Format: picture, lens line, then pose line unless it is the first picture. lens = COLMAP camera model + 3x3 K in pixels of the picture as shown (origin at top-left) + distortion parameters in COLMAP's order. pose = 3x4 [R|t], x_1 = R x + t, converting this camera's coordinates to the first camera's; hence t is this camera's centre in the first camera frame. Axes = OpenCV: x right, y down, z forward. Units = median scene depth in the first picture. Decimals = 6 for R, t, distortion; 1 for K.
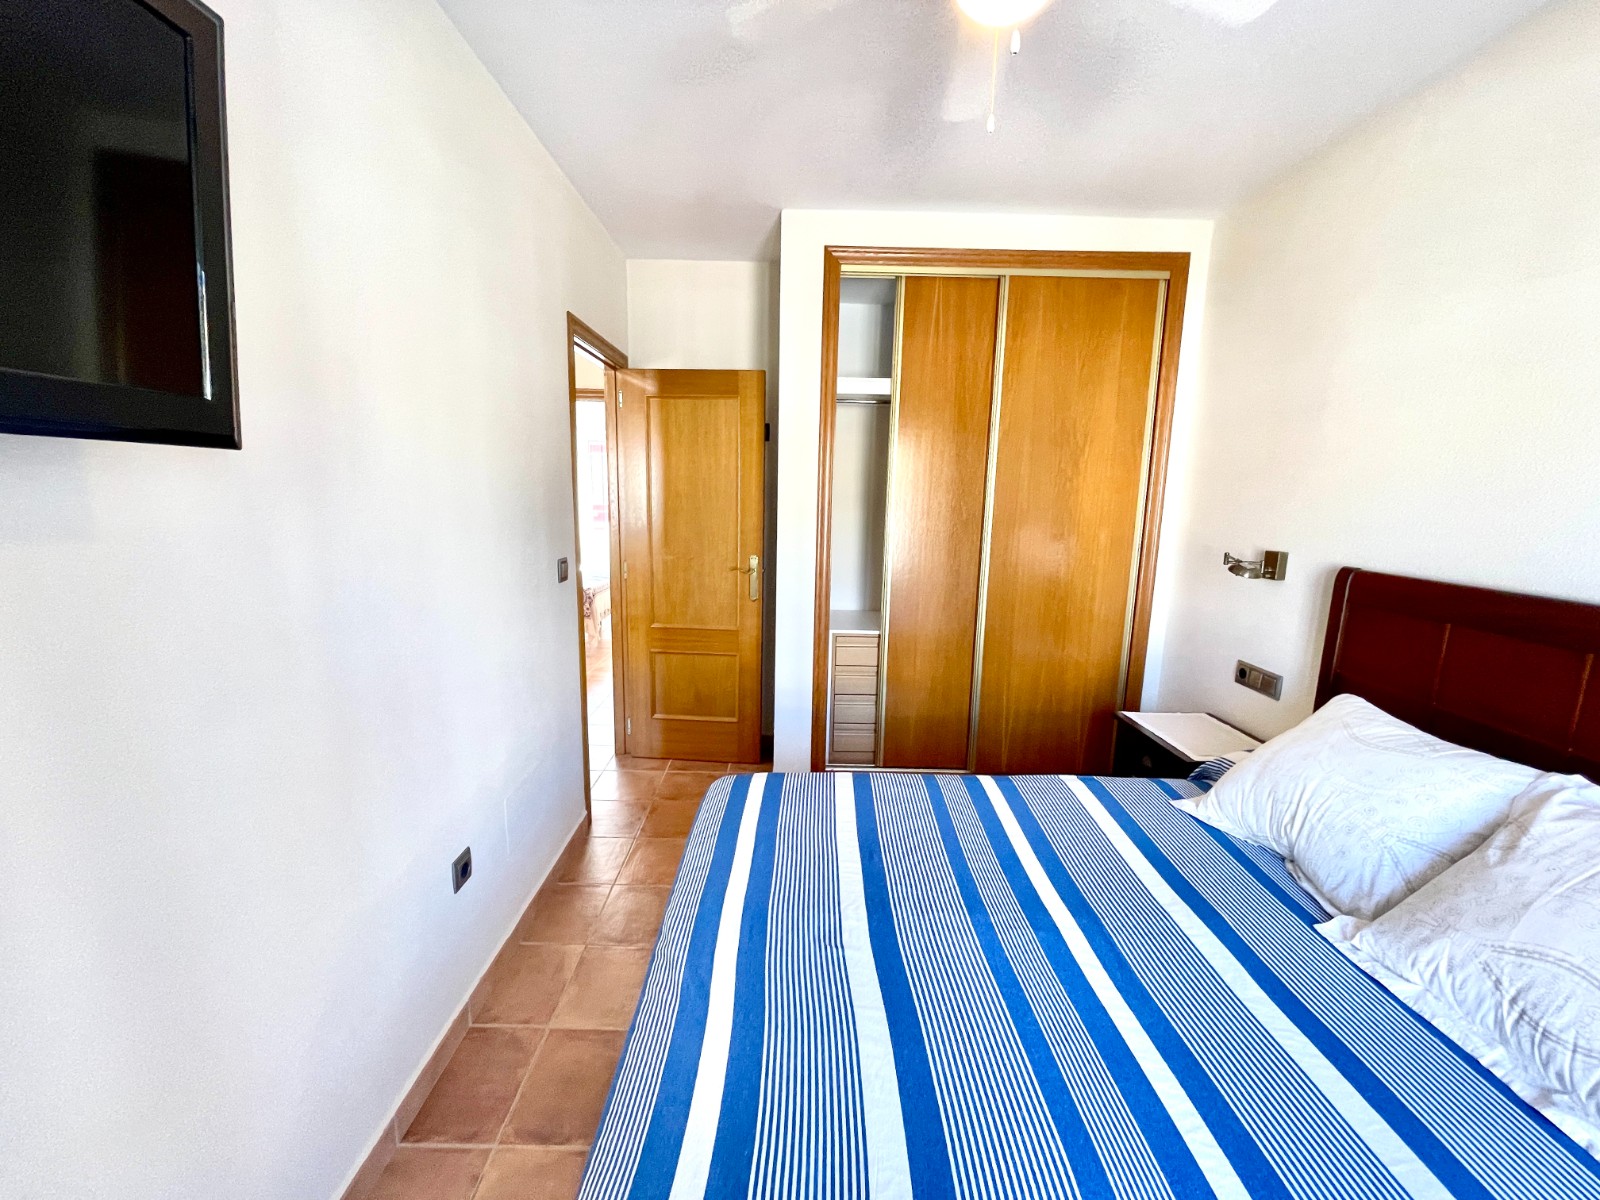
lens RADIAL K [[643.8, 0, 794.3], [0, 643.8, 598.5], [0, 0, 1]] dist [-0.001482, -0.000351]
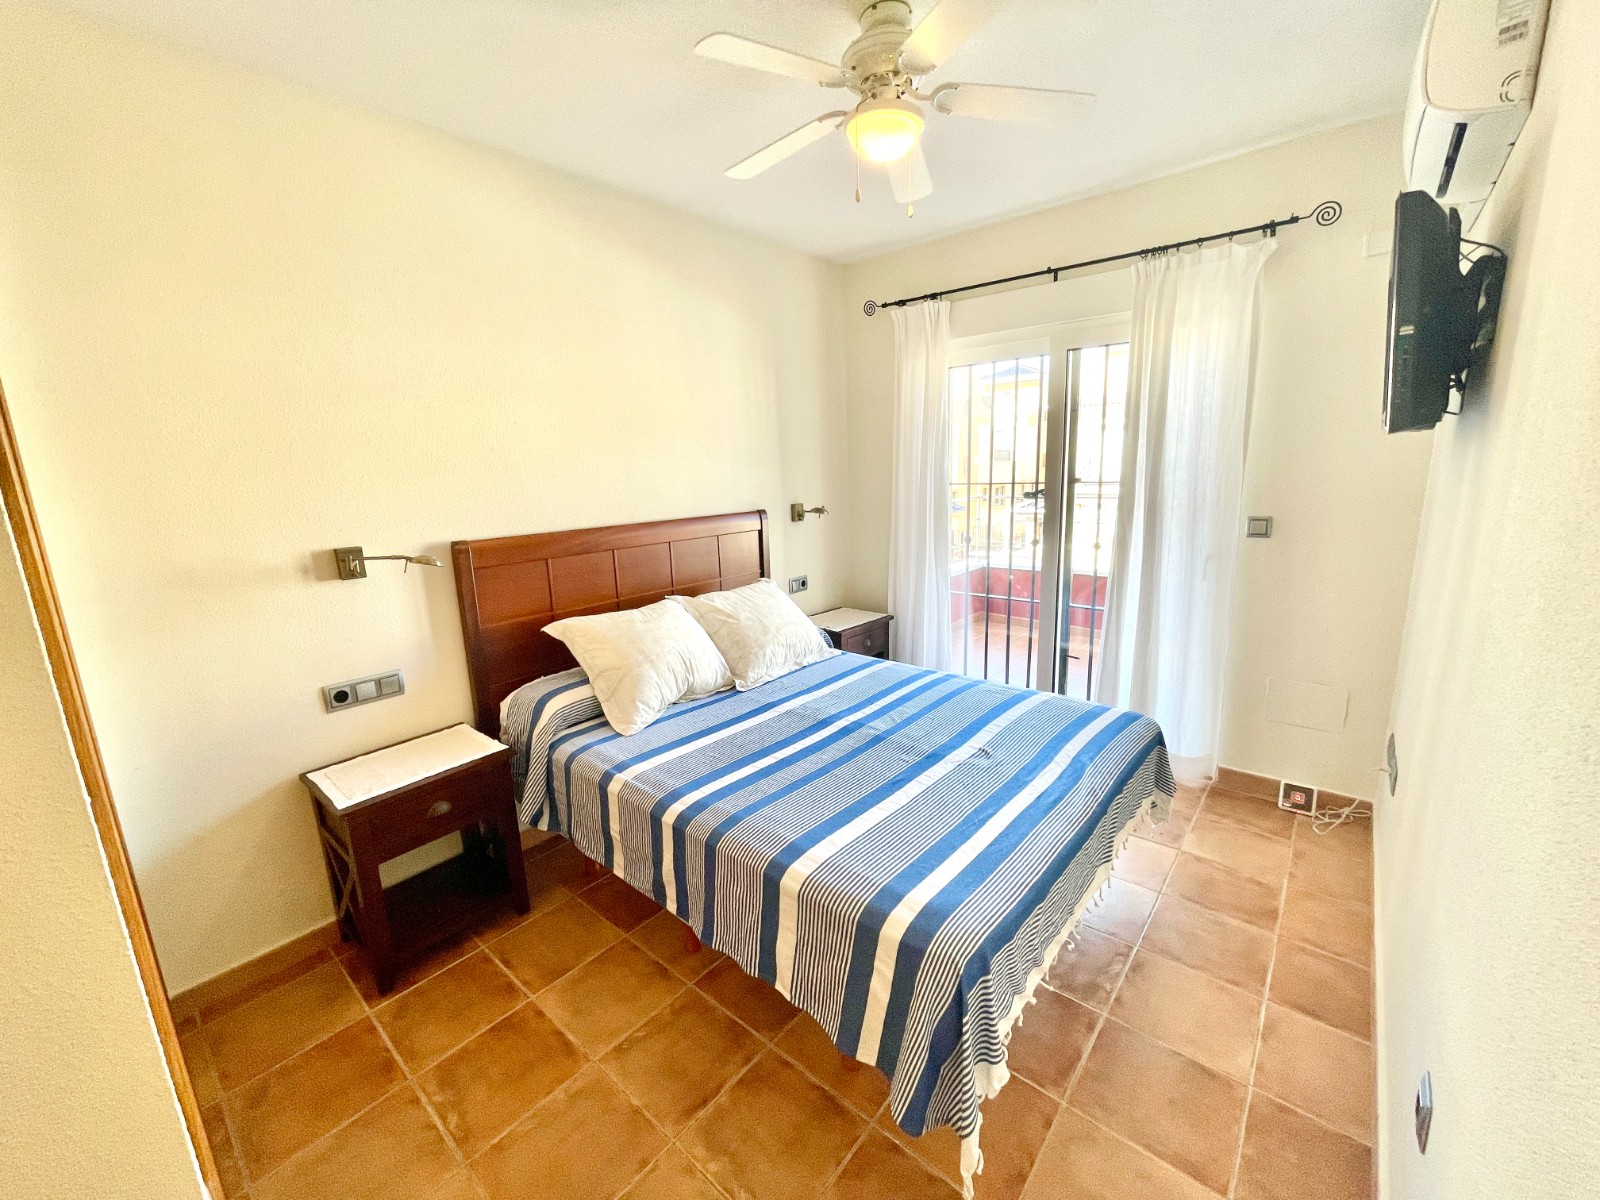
lens RADIAL K [[643.8, 0, 794.3], [0, 643.8, 598.5], [0, 0, 1]] dist [-0.001482, -0.000351]
pose [[-0.759187, -0.125690, 0.638621, -0.364296], [0.129636, 0.932319, 0.337604, -0.272767], [-0.637832, 0.339093, -0.691510, 1.482670]]
